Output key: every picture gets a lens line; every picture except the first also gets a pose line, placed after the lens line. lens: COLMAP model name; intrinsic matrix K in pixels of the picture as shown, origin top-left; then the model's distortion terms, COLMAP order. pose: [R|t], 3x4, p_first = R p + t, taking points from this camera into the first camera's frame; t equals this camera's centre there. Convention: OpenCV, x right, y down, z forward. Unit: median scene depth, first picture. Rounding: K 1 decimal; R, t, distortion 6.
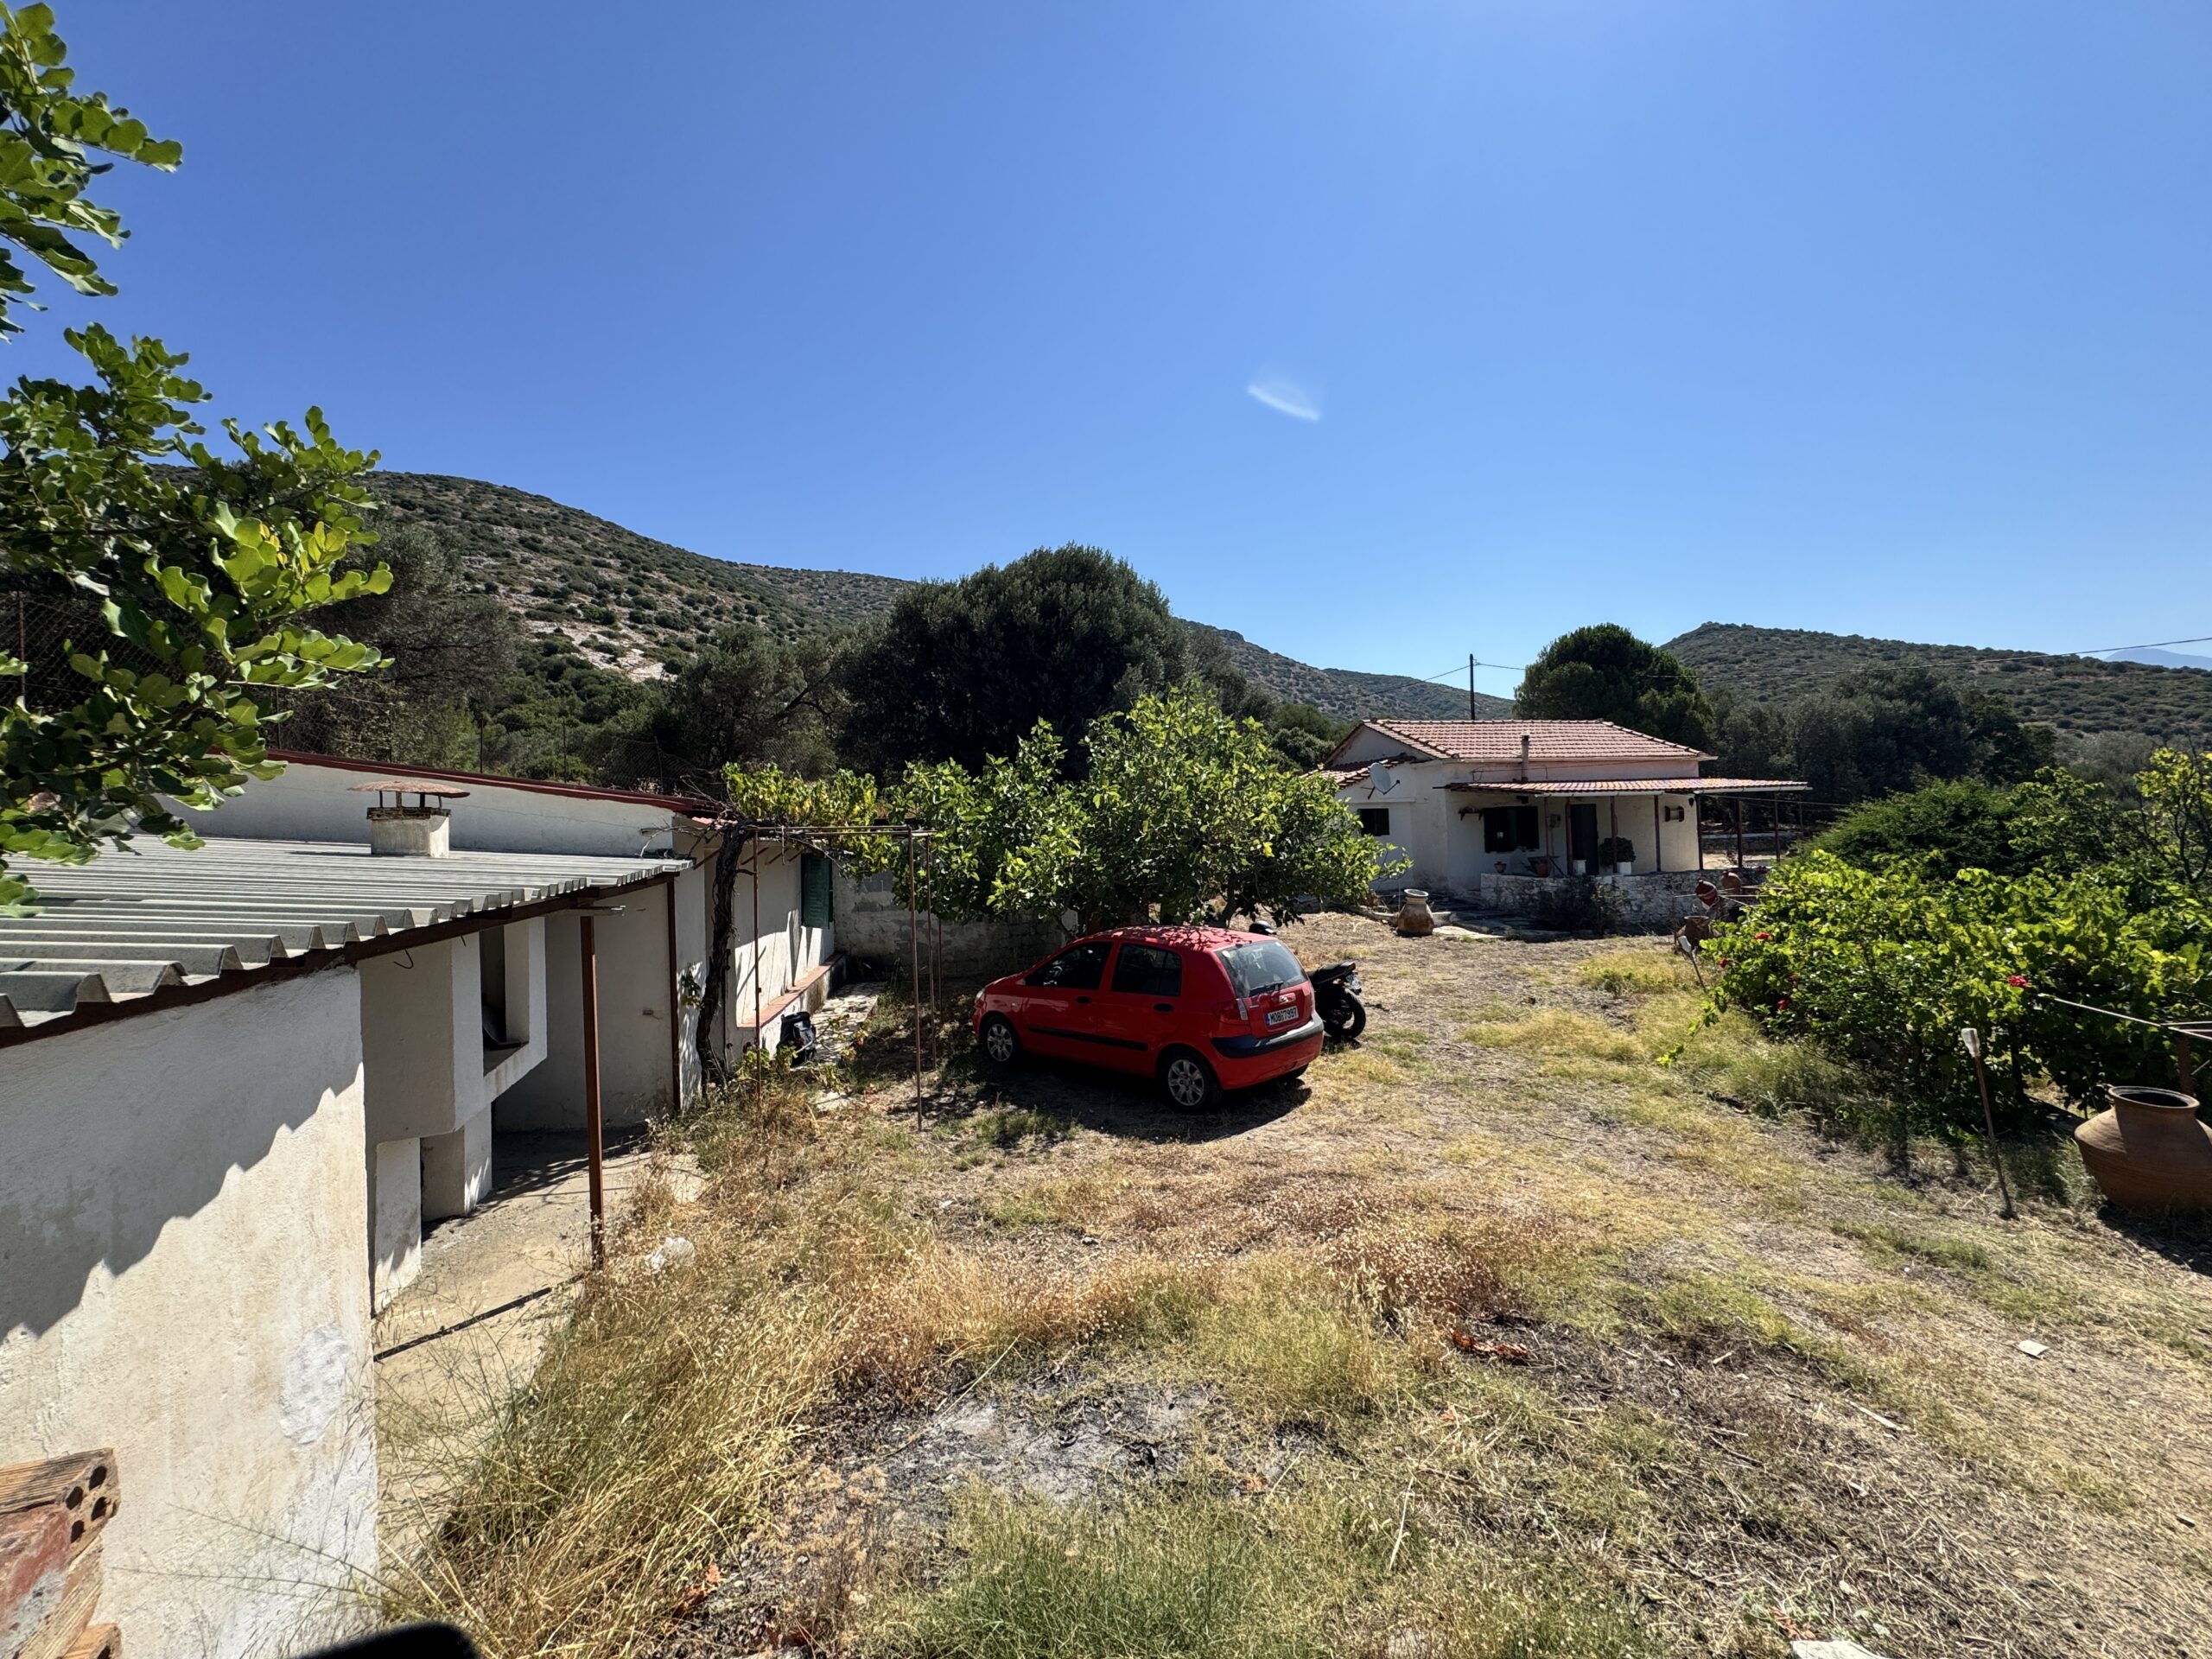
lens RADIAL K [[888.2, 0, 1105.0], [0, 888.2, 836.9], [0, 0, 1]] dist [0.000211, 0.000026]
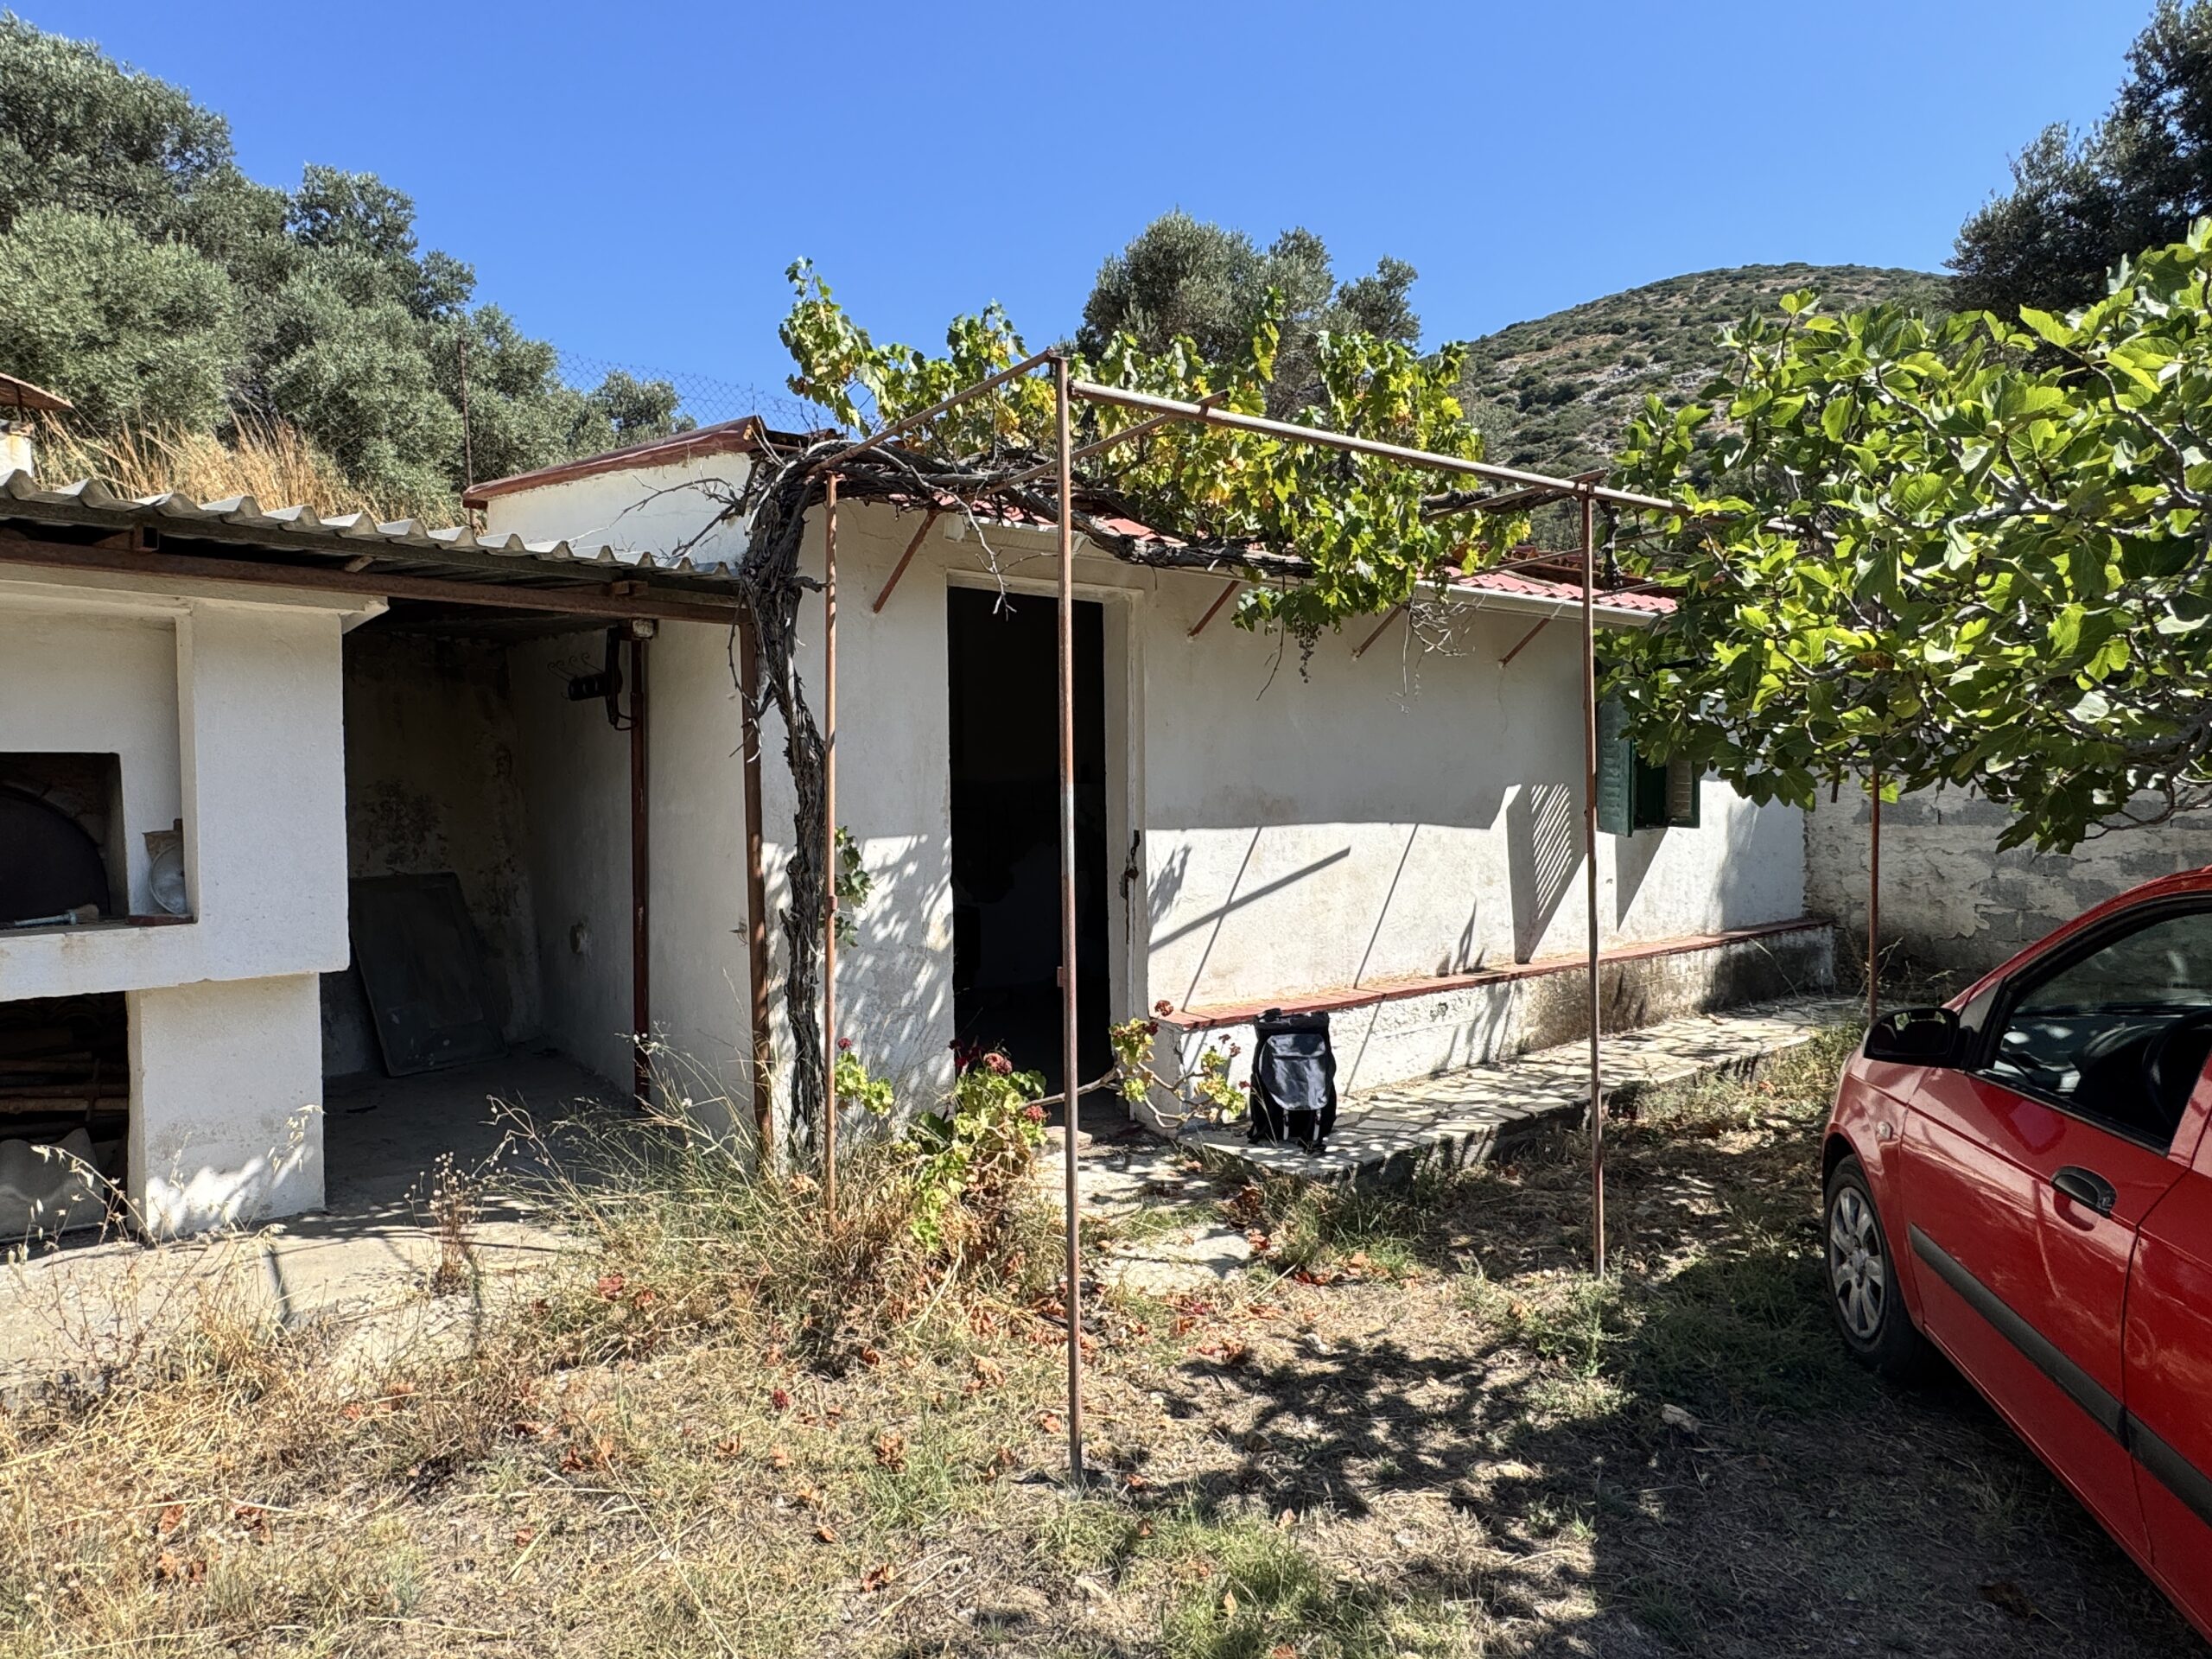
lens RADIAL K [[1291.2, 0, 1103.4], [0, 1291.2, 817.6], [0, 0, 1]] dist [-0.005095, 0.003447]
pose [[0.484367, 0.036430, -0.874106, 0.161791], [0.004844, 0.999006, 0.044319, 0.140173], [0.874852, -0.025701, 0.483709, 1.022766]]
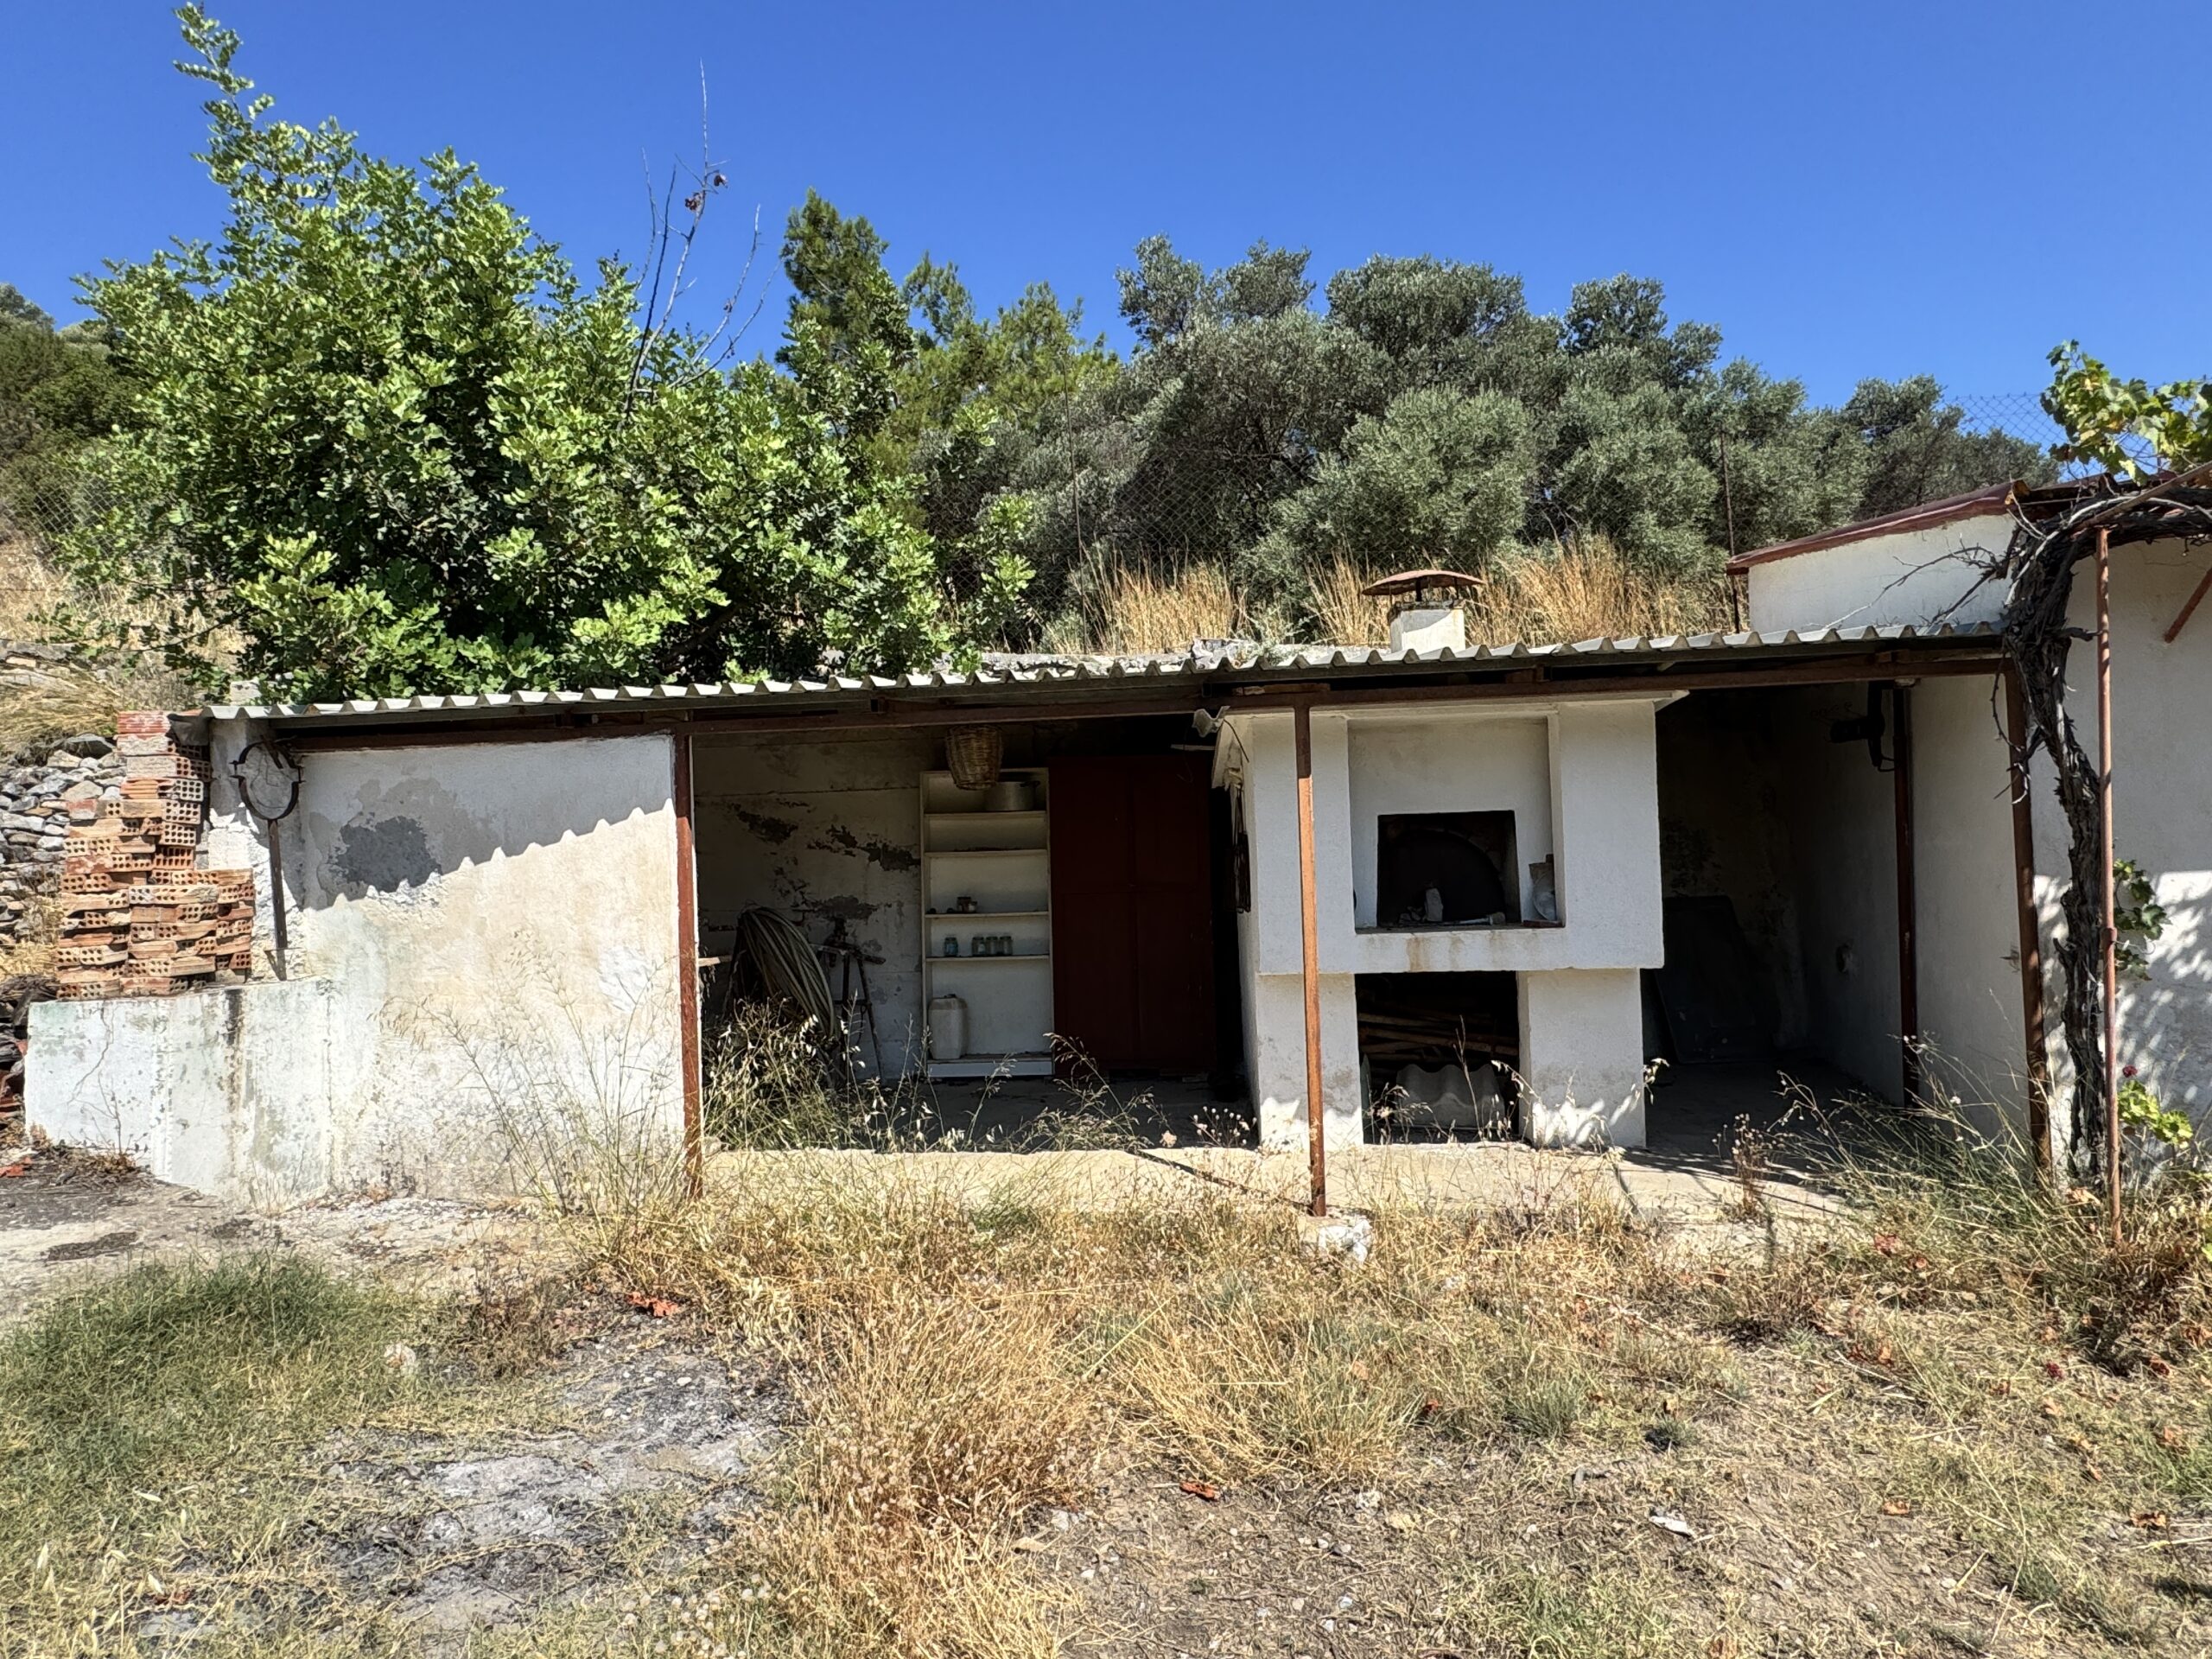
lens RADIAL K [[1291.2, 0, 1095.0], [0, 1291.2, 826.9], [0, 0, 1]] dist [-0.005095, 0.003447]
pose [[-0.386858, 0.025859, -0.921777, 0.363663], [0.046314, 0.998890, 0.008585, 0.123490], [0.920975, -0.039370, -0.387626, 0.988268]]
